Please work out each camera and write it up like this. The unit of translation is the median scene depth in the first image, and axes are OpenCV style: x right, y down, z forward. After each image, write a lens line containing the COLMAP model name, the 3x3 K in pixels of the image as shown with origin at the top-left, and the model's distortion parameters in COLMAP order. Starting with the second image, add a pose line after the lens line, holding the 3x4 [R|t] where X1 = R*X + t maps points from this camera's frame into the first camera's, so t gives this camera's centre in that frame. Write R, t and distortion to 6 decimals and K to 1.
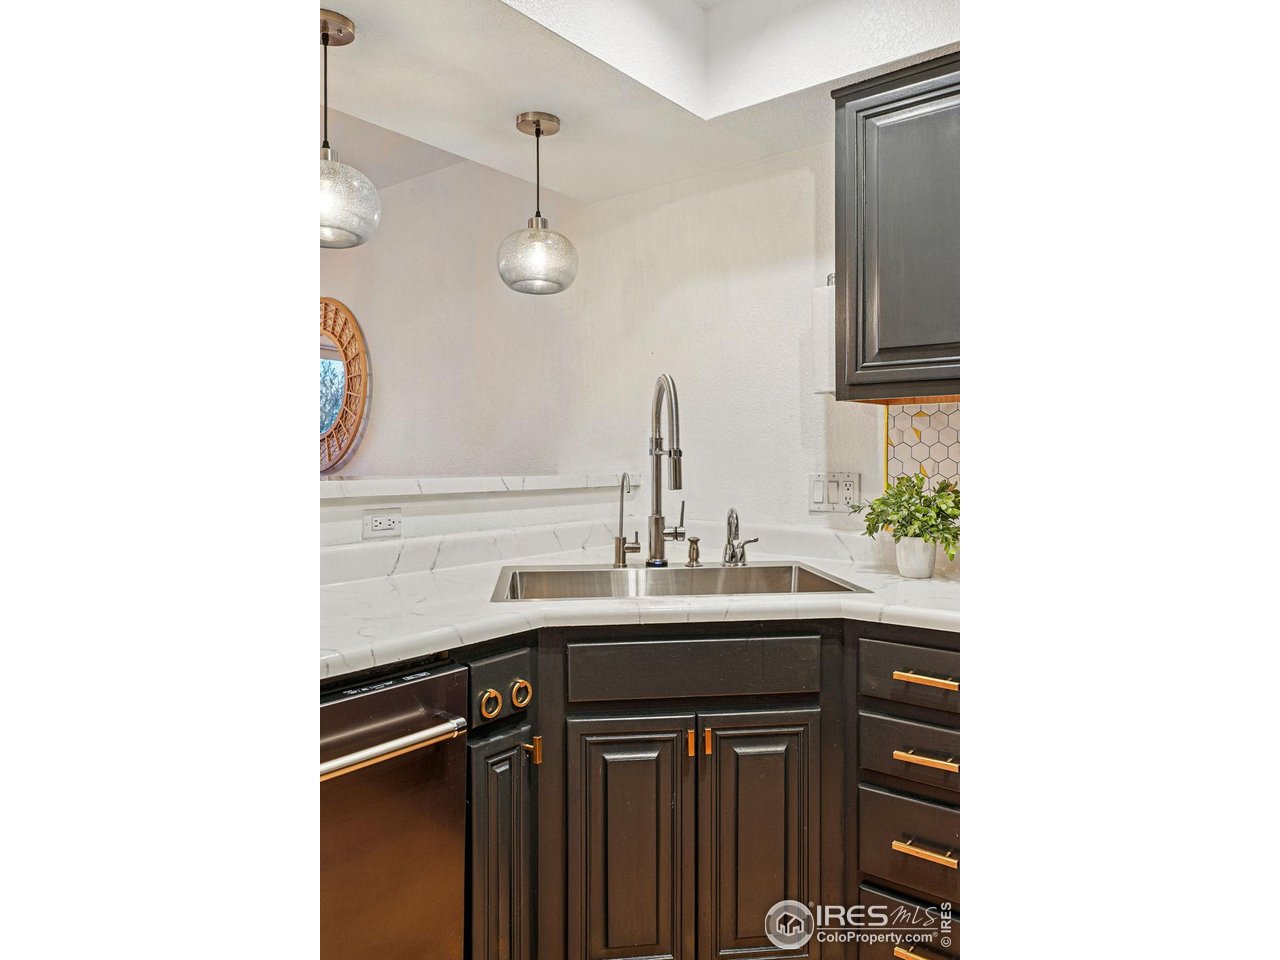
lens RADIAL K [[792.4, 0, 640.0], [0, 792.4, 480.0], [0, 0, 1]] dist [-0.006160, -0.000761]
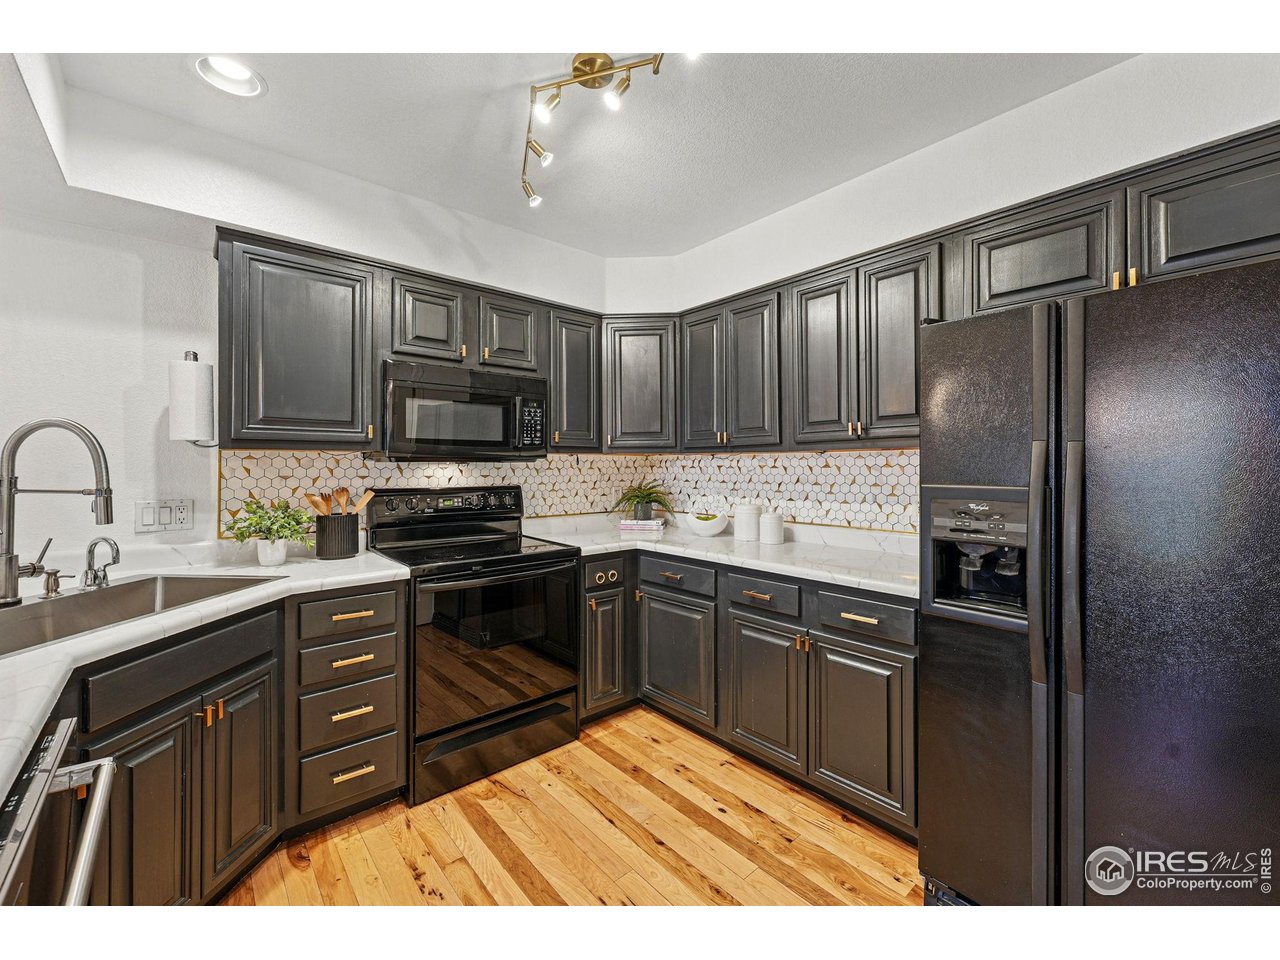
lens RADIAL K [[526.7, 0, 640.7], [0, 526.7, 473.2], [0, 0, 1]] dist [-0.000154, -0.000040]
pose [[0.176396, -0.009704, 0.984271, -0.484418], [0.031103, 0.999507, 0.004280, -0.034474], [-0.983828, 0.029859, 0.176611, 0.103617]]
